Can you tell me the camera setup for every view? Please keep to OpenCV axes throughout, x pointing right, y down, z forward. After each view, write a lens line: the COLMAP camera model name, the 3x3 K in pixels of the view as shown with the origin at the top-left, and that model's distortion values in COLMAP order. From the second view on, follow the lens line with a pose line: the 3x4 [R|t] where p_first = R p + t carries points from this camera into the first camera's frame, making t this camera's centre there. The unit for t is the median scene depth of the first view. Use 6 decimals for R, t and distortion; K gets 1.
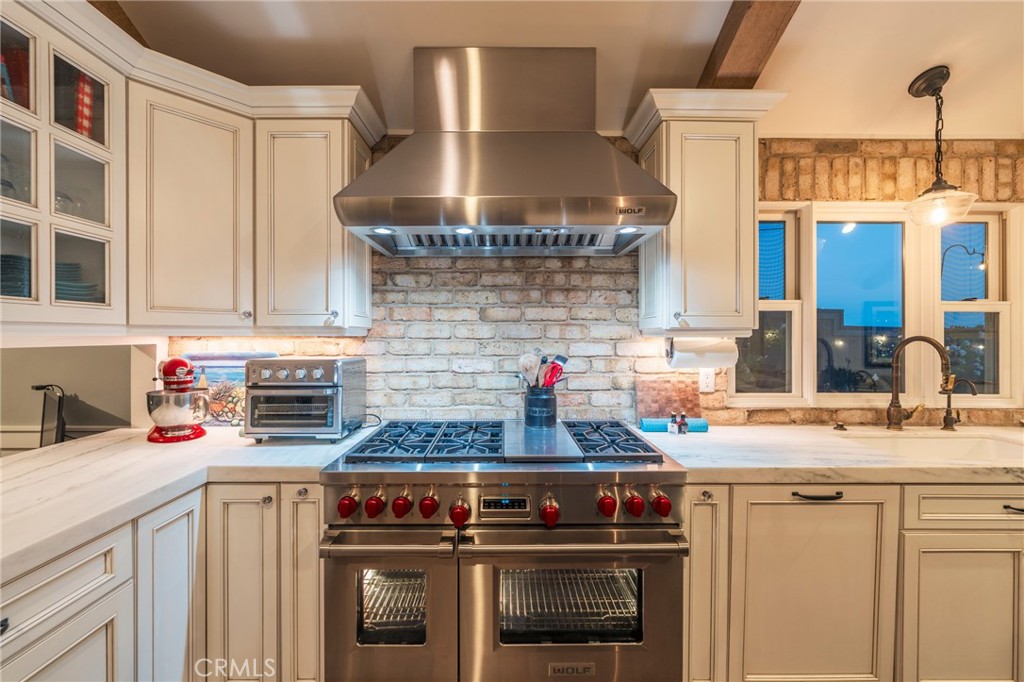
lens RADIAL K [[418.7, 0, 506.4], [0, 418.7, 335.8], [0, 0, 1]] dist [-0.001448, -0.000400]
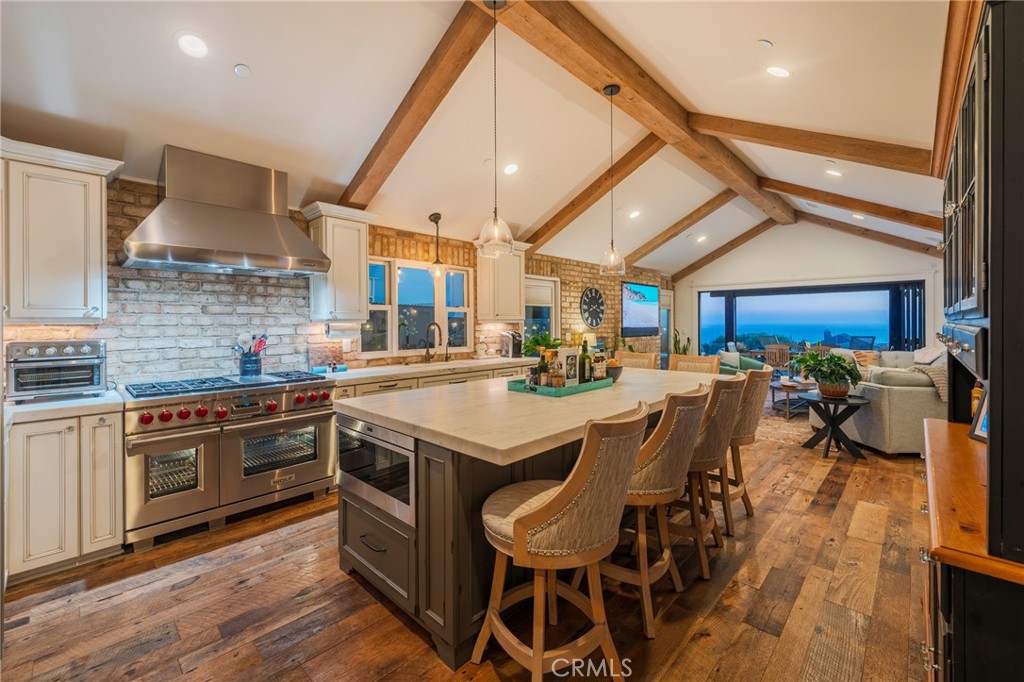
lens RADIAL K [[418.7, 0, 511.2], [0, 418.7, 322.3], [0, 0, 1]] dist [-0.001448, -0.000400]
pose [[0.697769, -0.004130, 0.716311, -0.372205], [0.008211, 0.999964, -0.002233, 0.008237], [-0.716276, 0.007440, 0.697778, -0.887151]]
